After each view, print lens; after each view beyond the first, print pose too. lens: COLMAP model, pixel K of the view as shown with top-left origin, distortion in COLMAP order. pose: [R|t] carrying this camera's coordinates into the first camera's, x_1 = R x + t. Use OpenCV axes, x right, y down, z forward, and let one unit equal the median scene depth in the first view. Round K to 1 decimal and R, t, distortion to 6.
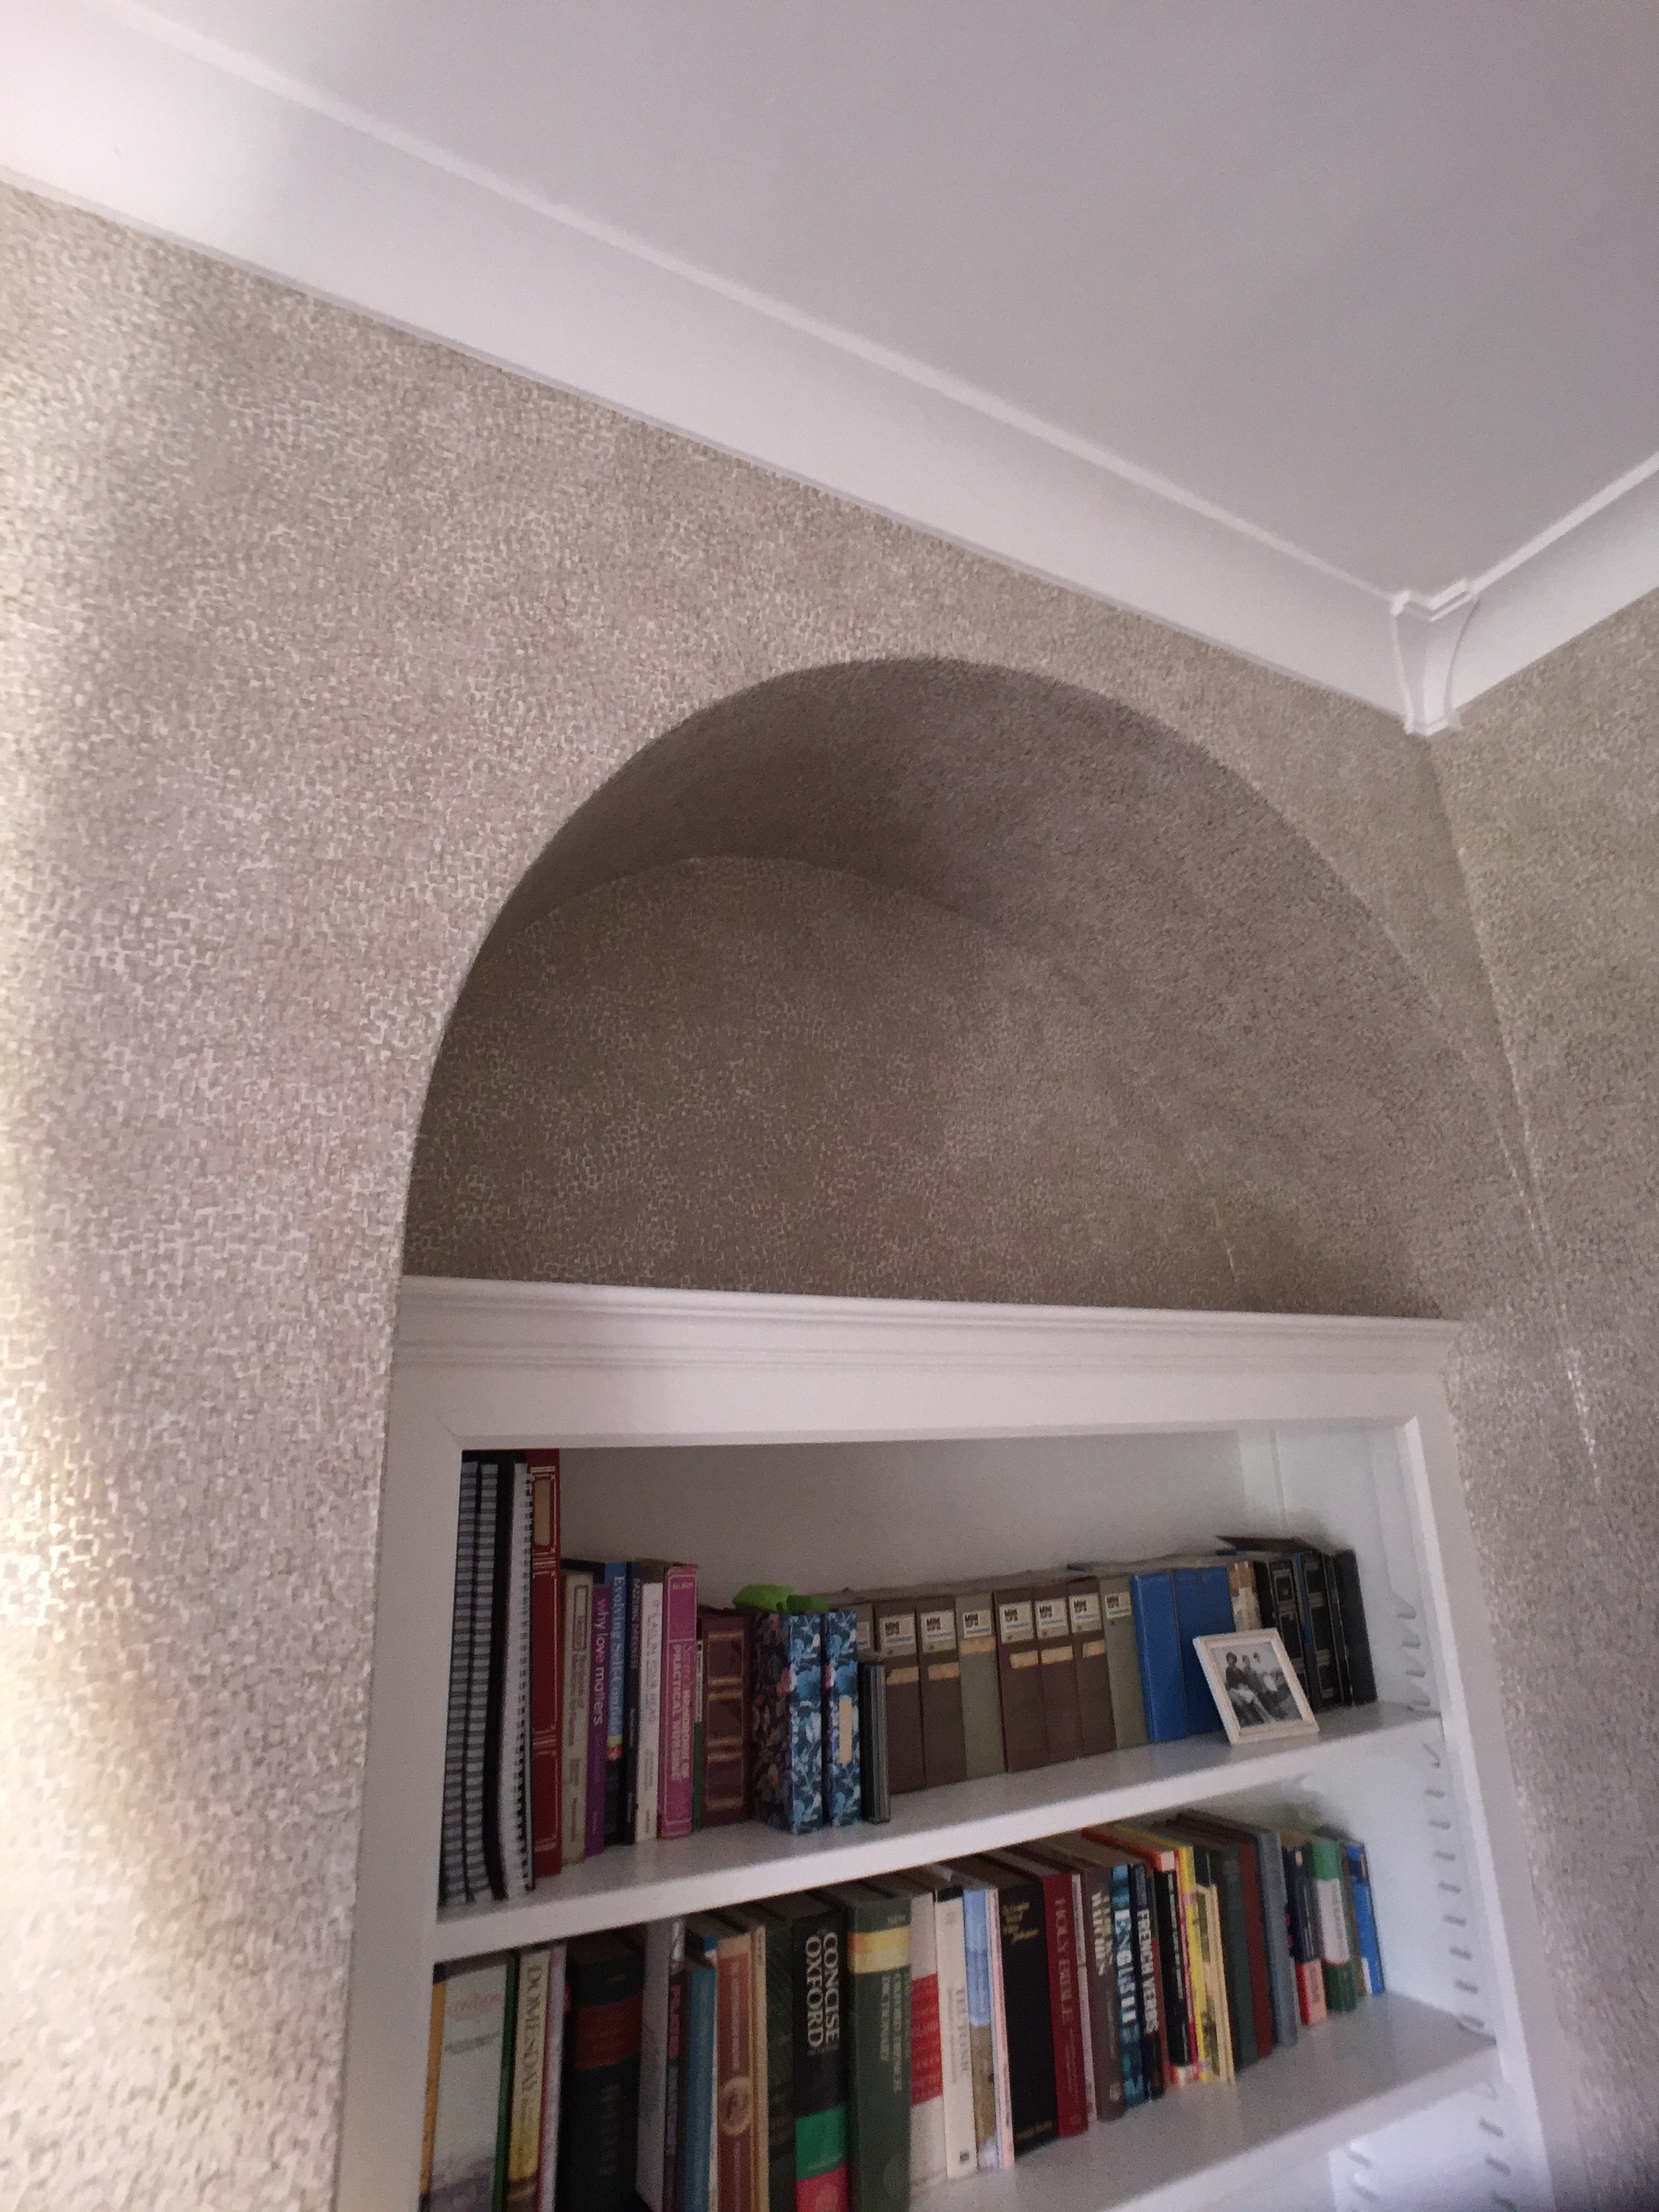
lens RADIAL K [[1238.7, 0, 822.2], [0, 1238.7, 1061.6], [0, 0, 1]] dist [-0.035342, 0.024187]
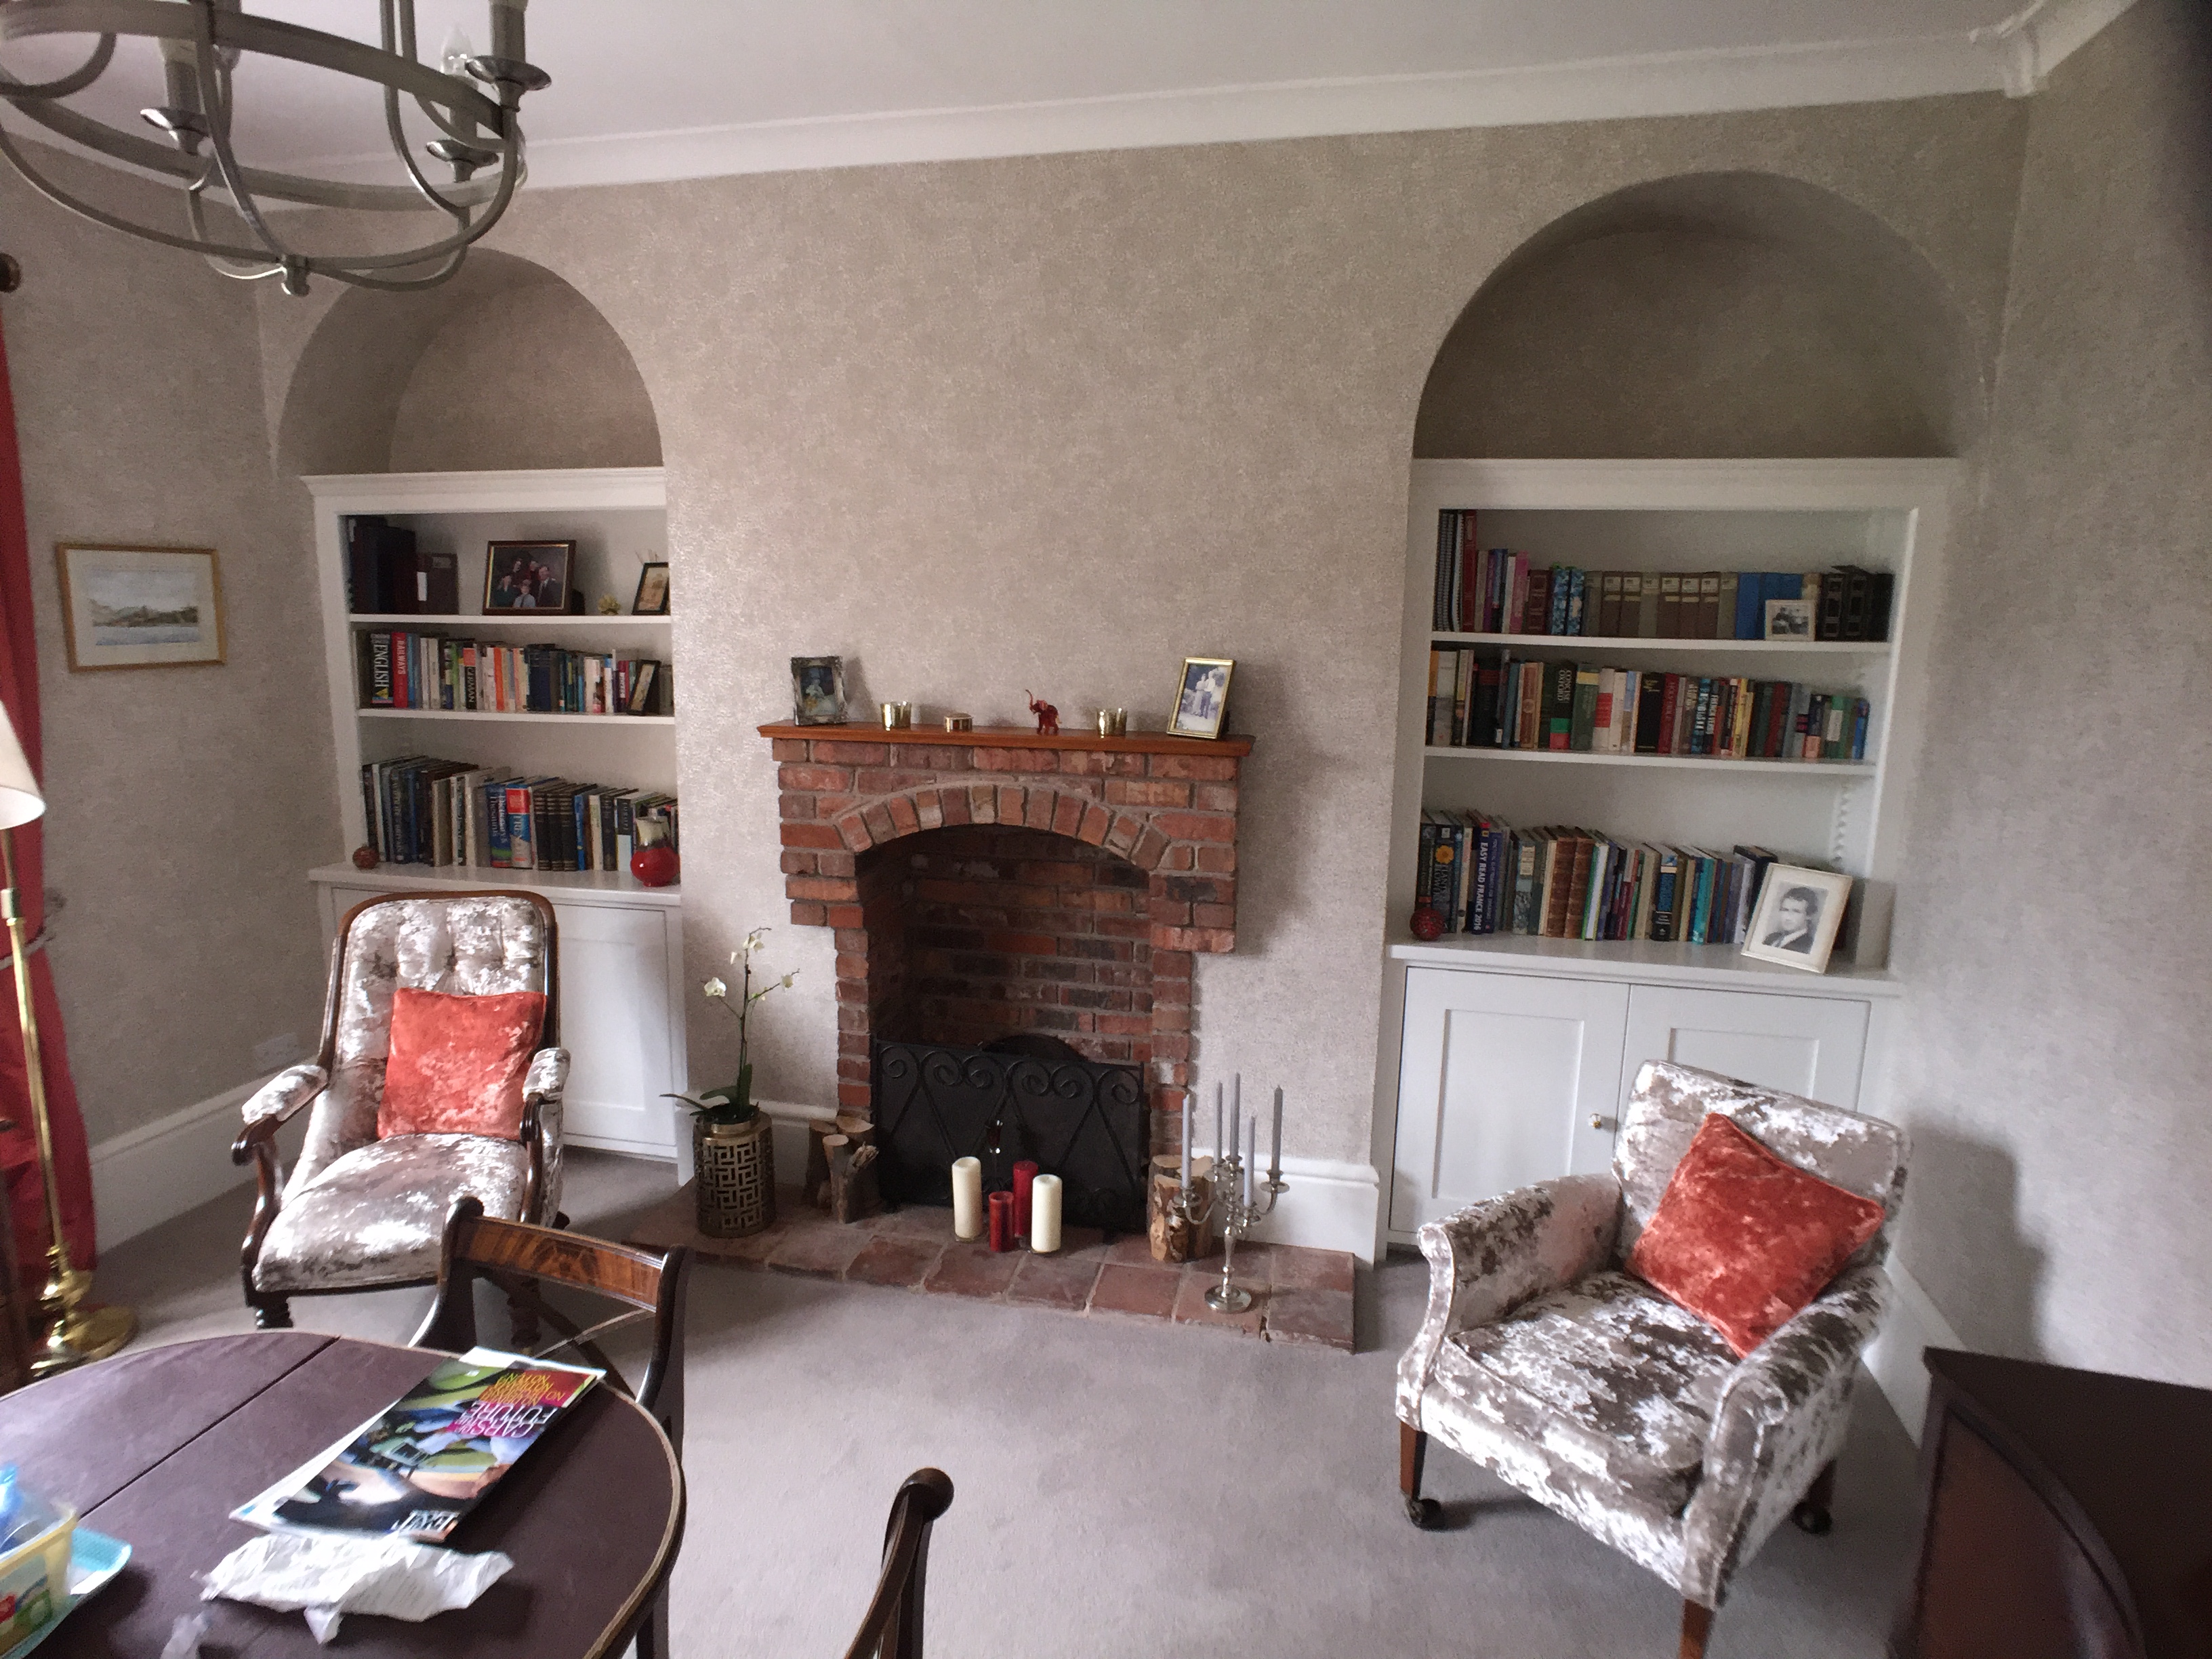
lens RADIAL K [[1238.7, 0, 1106.0], [0, 1238.7, 829.5], [0, 0, 1]] dist [-0.035342, 0.024187]
pose [[0.766984, 0.162161, -0.620838, 1.048372], [0.163161, 0.886451, 0.433108, -0.439043], [0.620576, -0.433484, 0.653435, -1.820366]]
